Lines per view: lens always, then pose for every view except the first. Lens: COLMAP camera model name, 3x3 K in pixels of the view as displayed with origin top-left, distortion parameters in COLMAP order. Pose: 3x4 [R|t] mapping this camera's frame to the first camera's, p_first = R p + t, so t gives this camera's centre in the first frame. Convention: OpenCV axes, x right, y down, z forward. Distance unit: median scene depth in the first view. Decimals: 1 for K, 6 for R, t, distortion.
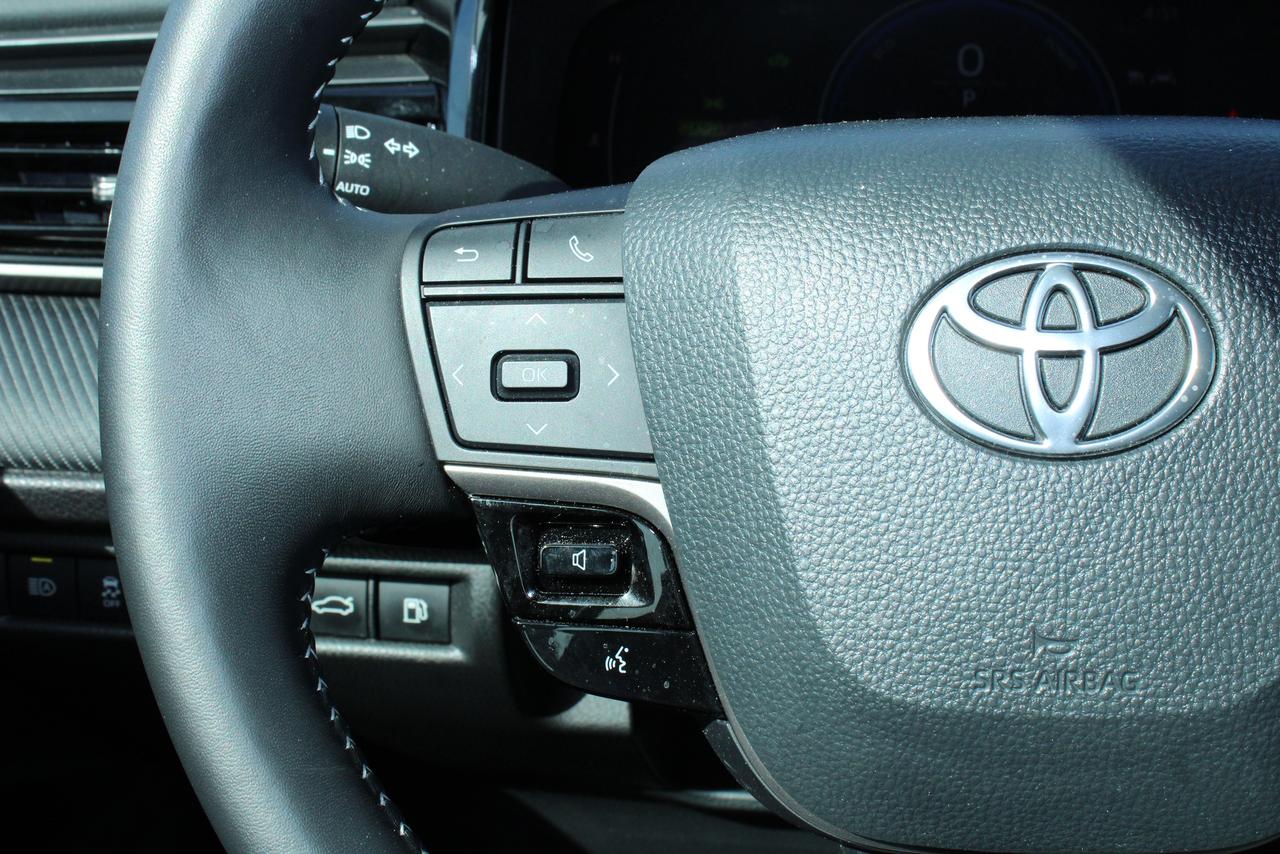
lens RADIAL K [[1842.5, 0, 644.5], [0, 1842.5, 432.1], [0, 0, 1]] dist [-0.031083, 0.000000]
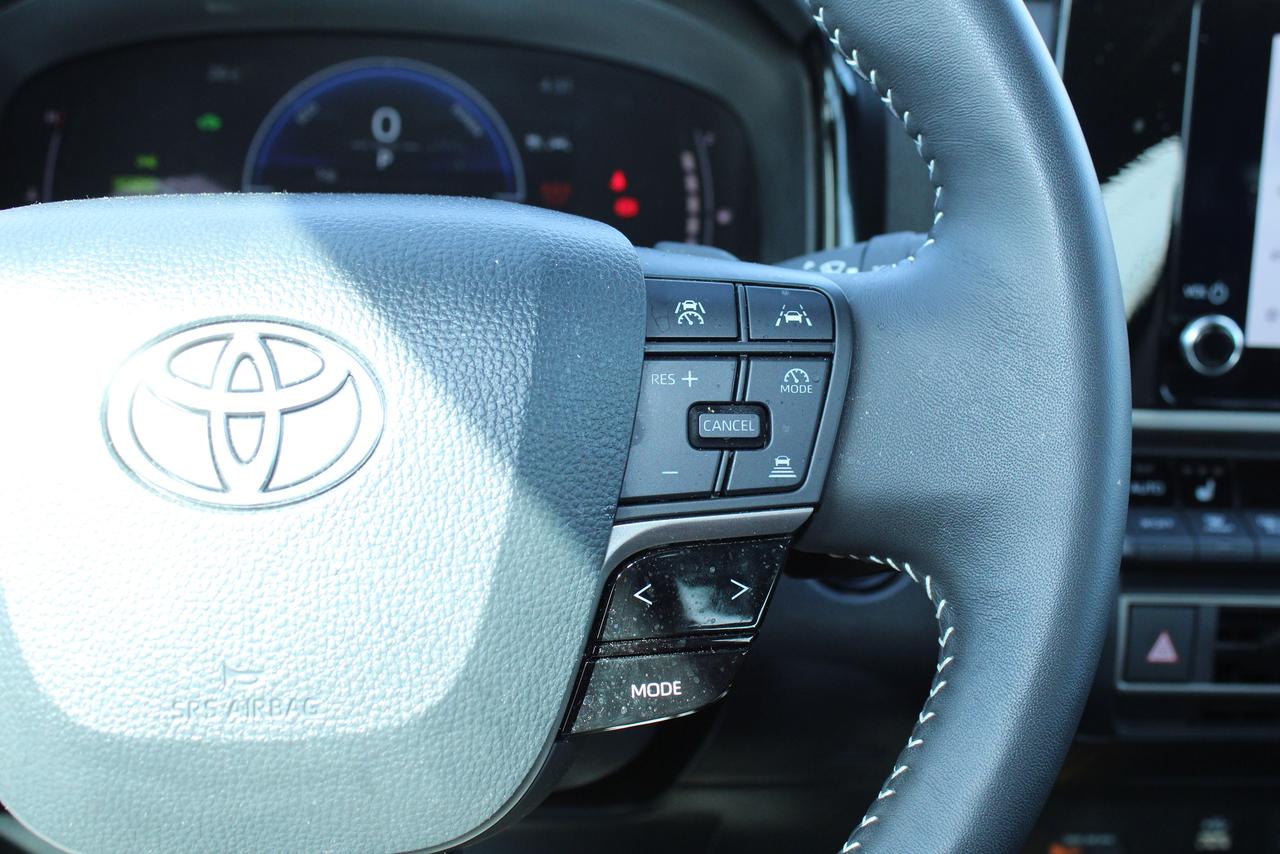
lens RADIAL K [[1715.3, 0, 660.4], [0, 1715.3, 423.7], [0, 0, 1]] dist [-0.043606, 0.000000]
pose [[0.980294, -0.016042, 0.196891, 0.259899], [0.018267, 0.999788, -0.009490, -0.021727], [-0.196697, 0.012899, 0.980379, -0.061388]]
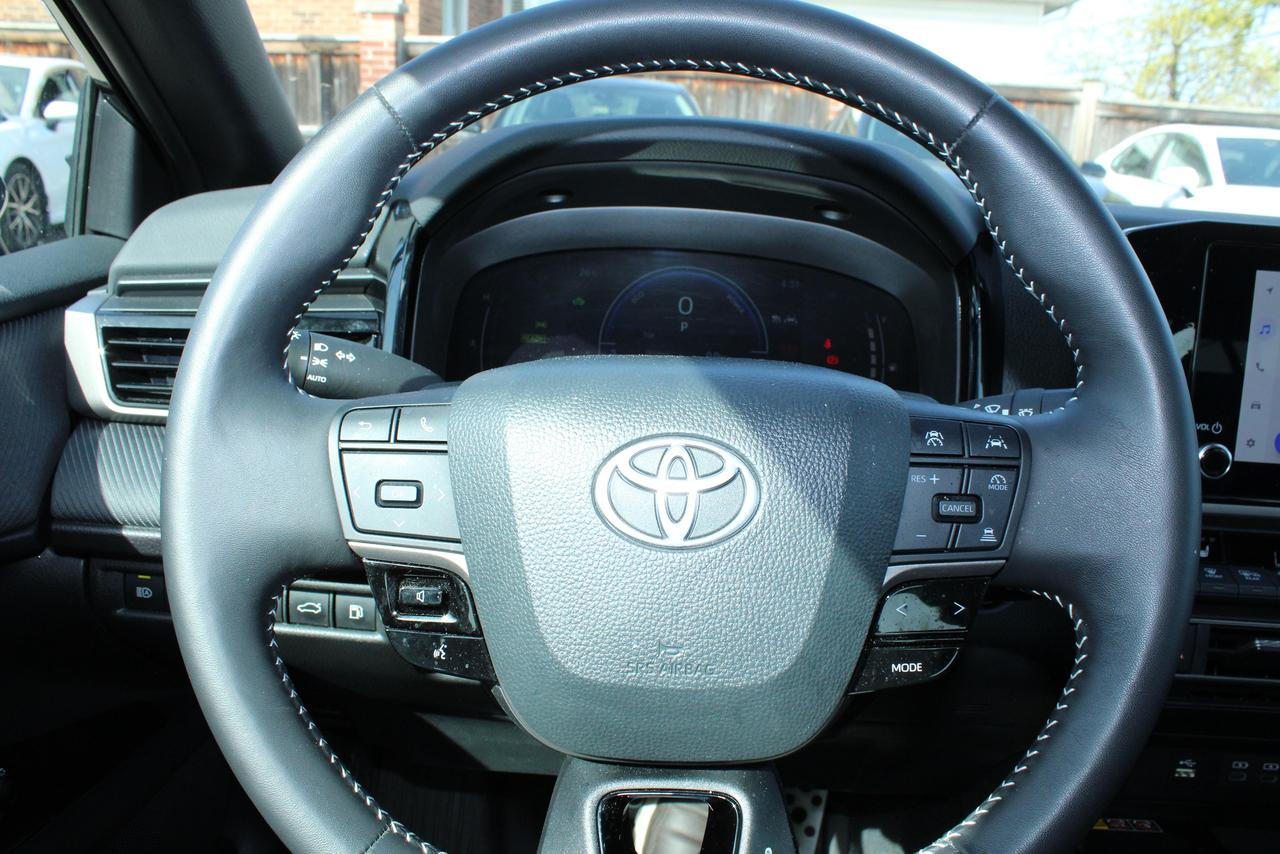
lens RADIAL K [[1100.1, 0, 644.4], [0, 1100.1, 431.9], [0, 0, 1]] dist [-0.151903, 0.094436]
pose [[0.995793, 0.026304, 0.087770, 0.091278], [-0.021665, 0.998338, -0.053394, -0.042229], [-0.089029, 0.051268, 0.994709, -0.100764]]
